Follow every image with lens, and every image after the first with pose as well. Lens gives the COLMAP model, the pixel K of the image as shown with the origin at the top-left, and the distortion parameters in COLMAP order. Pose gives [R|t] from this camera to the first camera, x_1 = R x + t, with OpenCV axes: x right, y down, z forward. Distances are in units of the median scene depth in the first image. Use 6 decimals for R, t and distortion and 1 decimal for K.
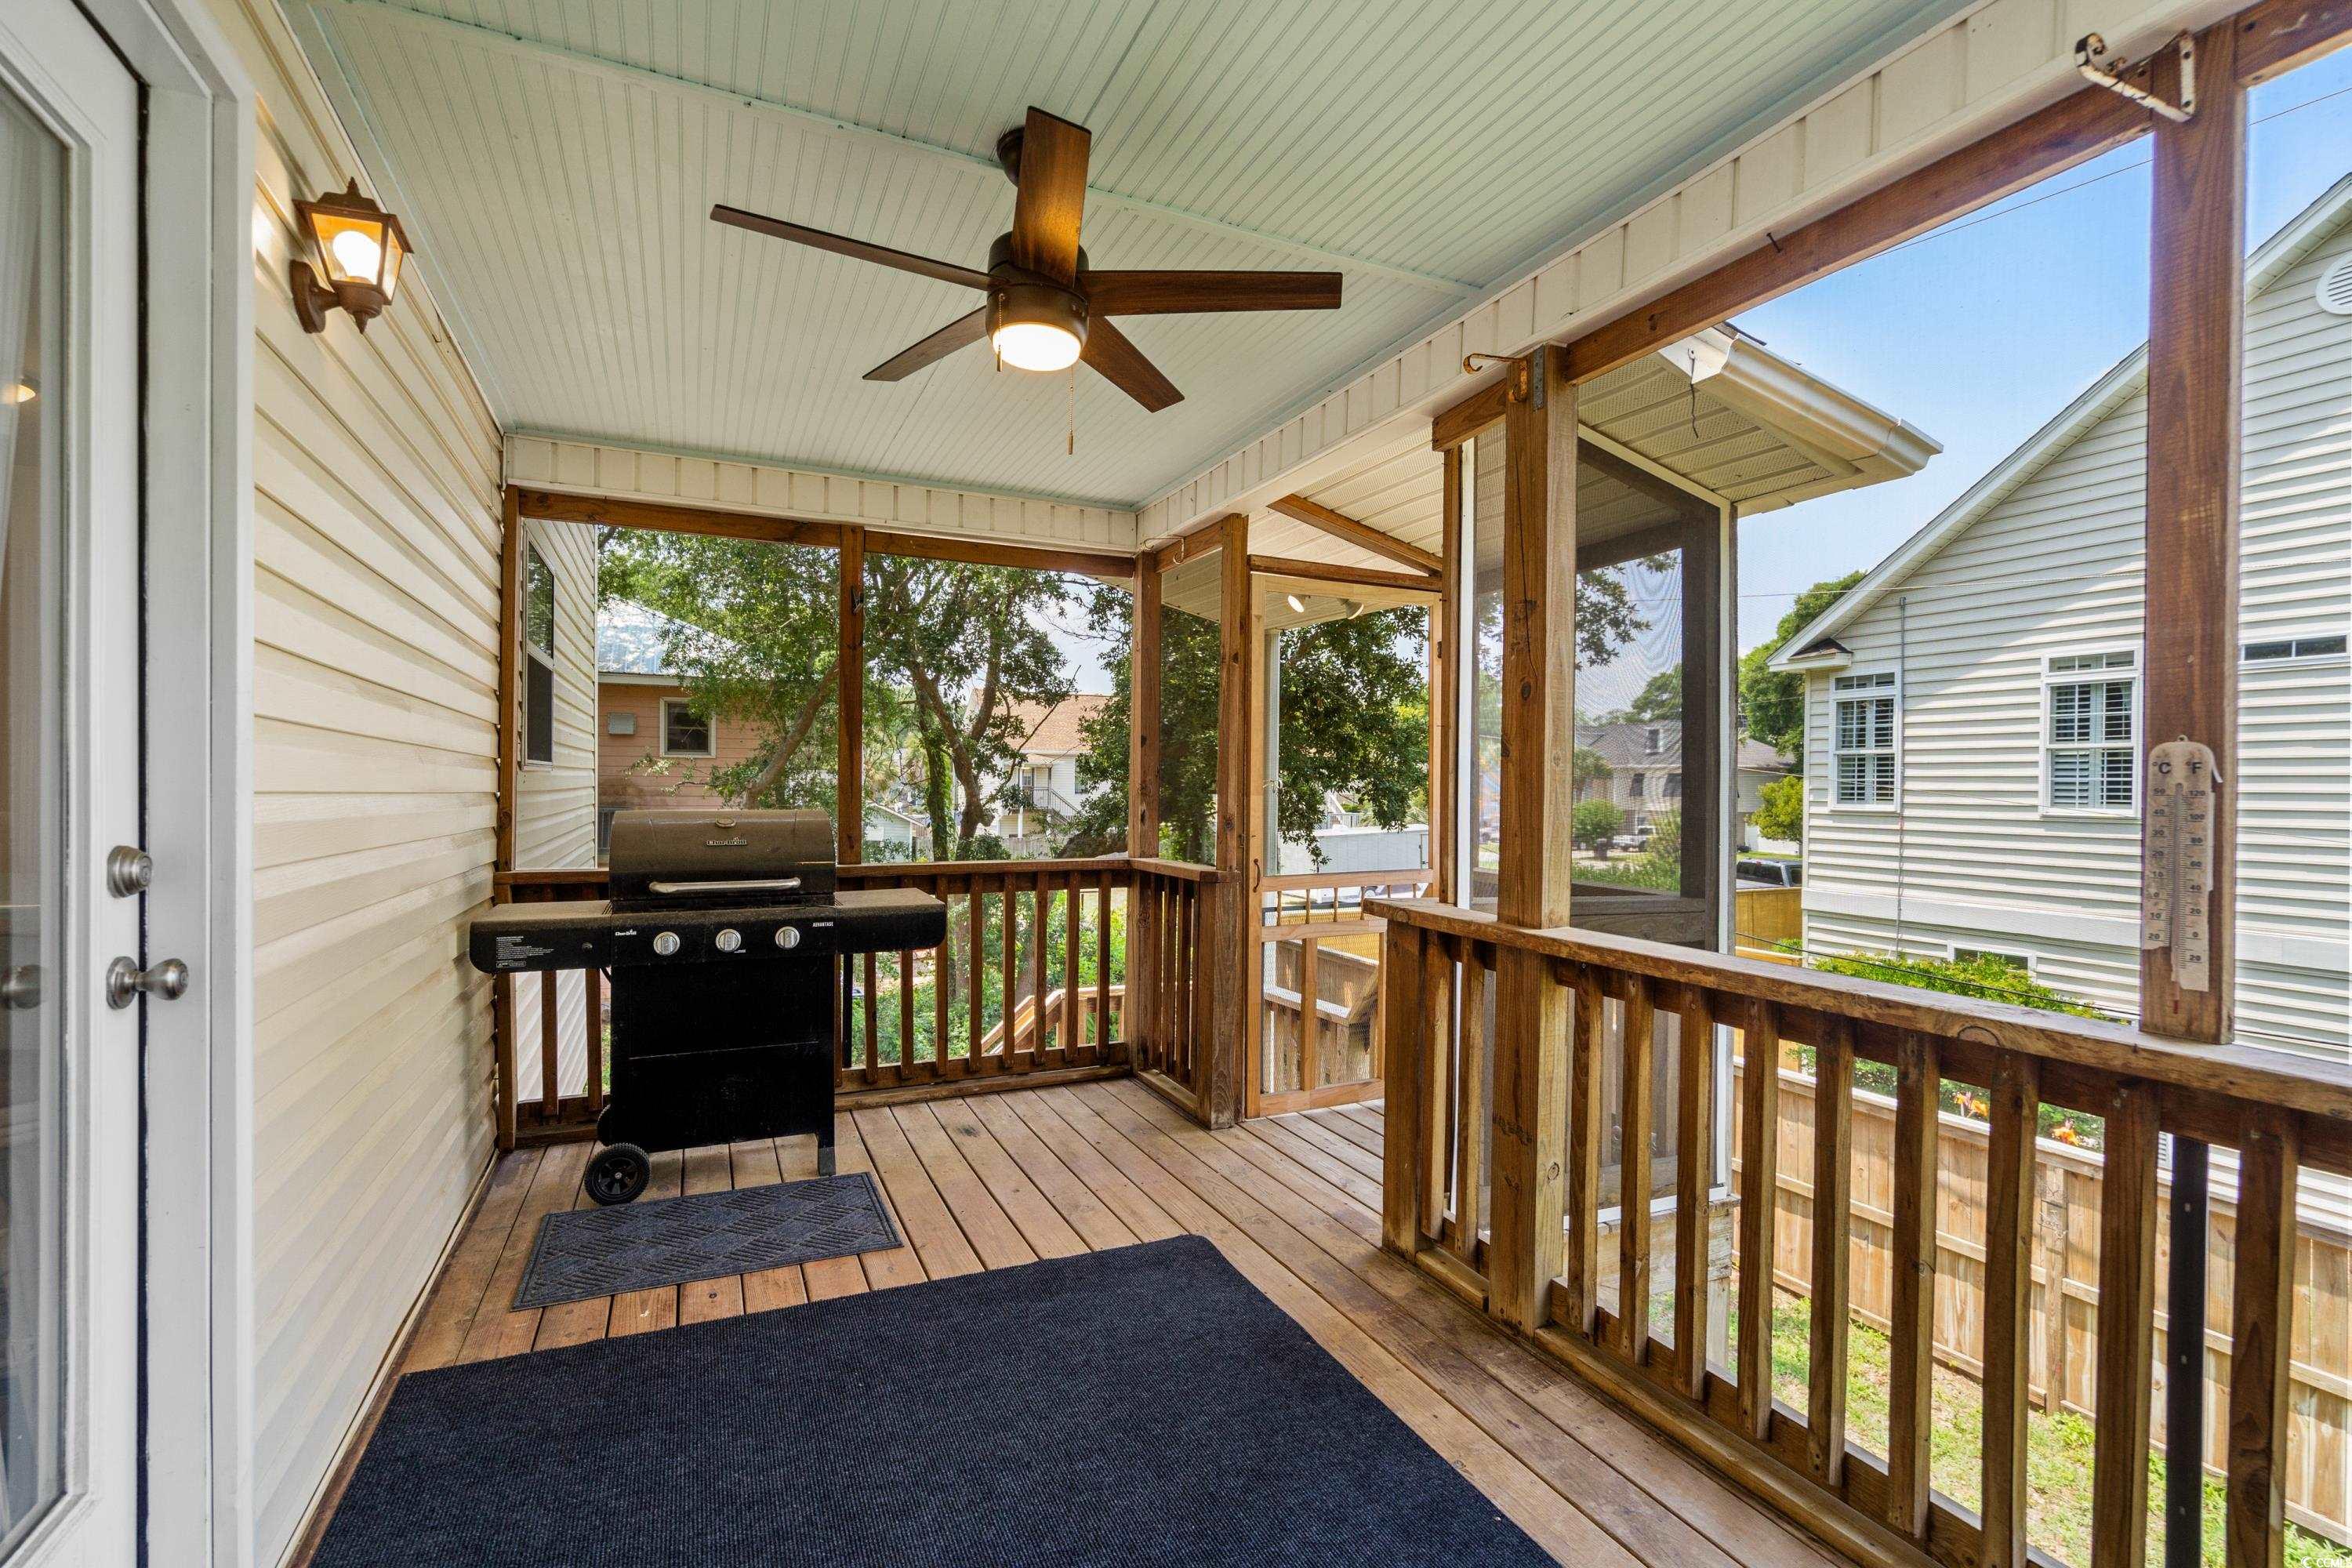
lens RADIAL K [[1075.6, 0, 1179.8], [0, 1075.6, 775.7], [0, 0, 1]] dist [-0.002020, 0.000329]
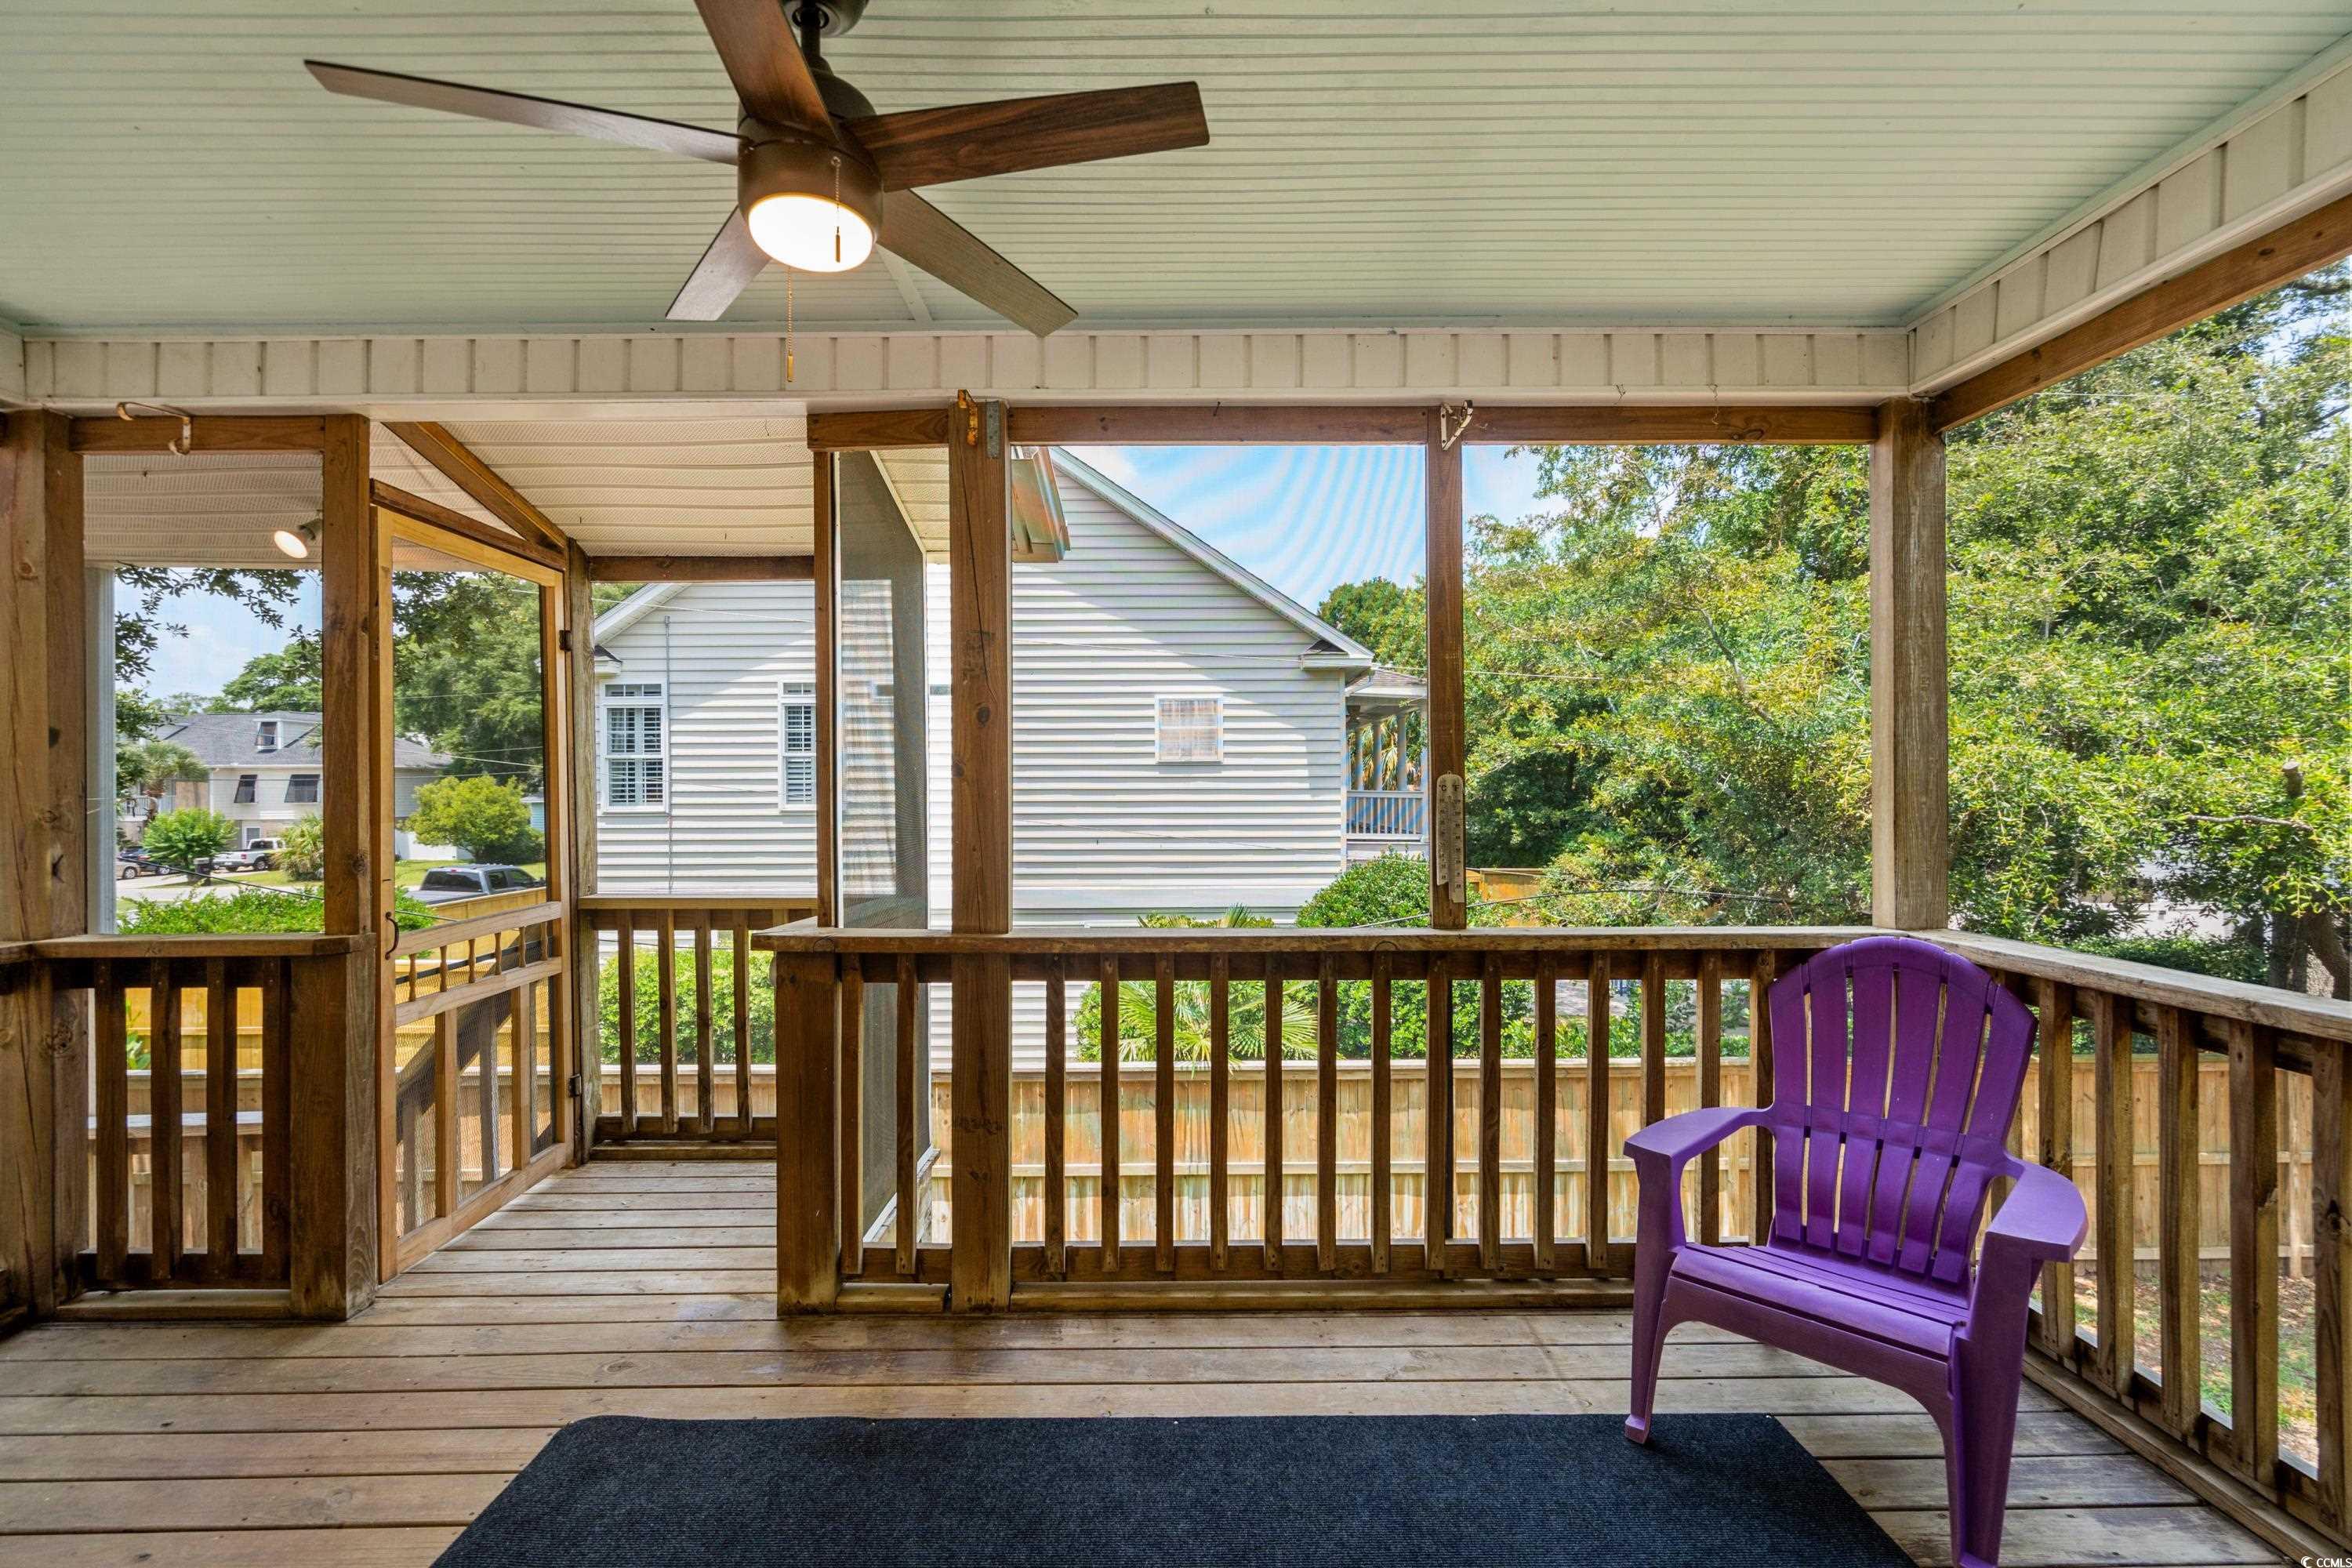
lens RADIAL K [[1075.6, 0, 1179.8], [0, 1075.6, 775.7], [0, 0, 1]] dist [-0.002020, 0.000329]
pose [[0.402221, -0.003846, 0.915534, -0.125665], [0.003479, 0.999990, 0.002672, -0.004377], [-0.915536, 0.002110, 0.402231, 0.082381]]
